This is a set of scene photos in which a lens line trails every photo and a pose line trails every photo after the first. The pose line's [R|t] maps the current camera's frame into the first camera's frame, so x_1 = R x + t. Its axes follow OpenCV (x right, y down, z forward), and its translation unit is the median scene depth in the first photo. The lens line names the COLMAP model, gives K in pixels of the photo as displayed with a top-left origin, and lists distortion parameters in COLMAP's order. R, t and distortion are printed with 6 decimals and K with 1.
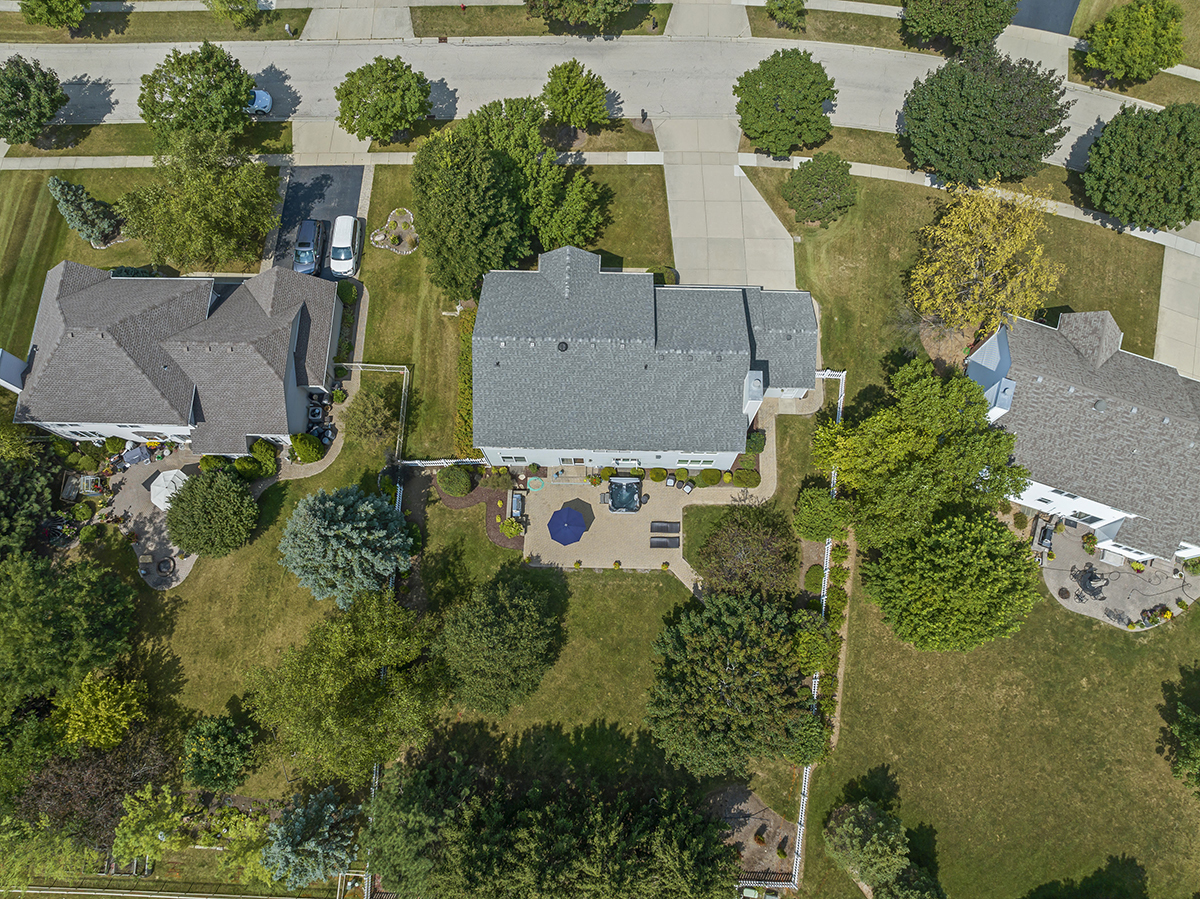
lens RADIAL K [[840.9, 0, 600.0], [0, 840.9, 449.5], [0, 0, 1]] dist [-0.059976, 0.048189]
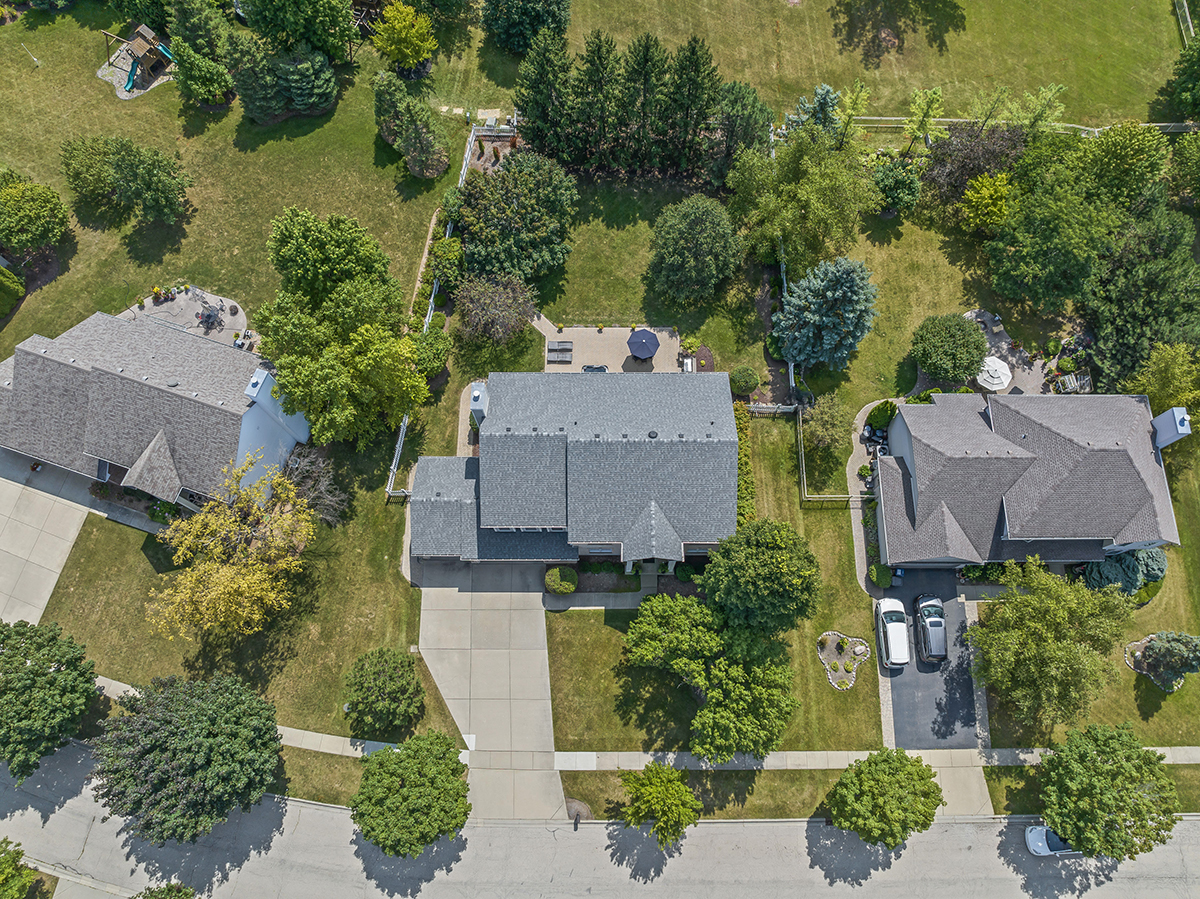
lens RADIAL K [[880.7, 0, 613.8], [0, 880.7, 444.5], [0, 0, 1]] dist [-0.012857, -0.039277]
pose [[-0.999582, 0.028922, -0.000439, 0.006269], [-0.023547, -0.804801, 0.593077, -0.733623], [0.016799, 0.592840, 0.805145, 0.082848]]
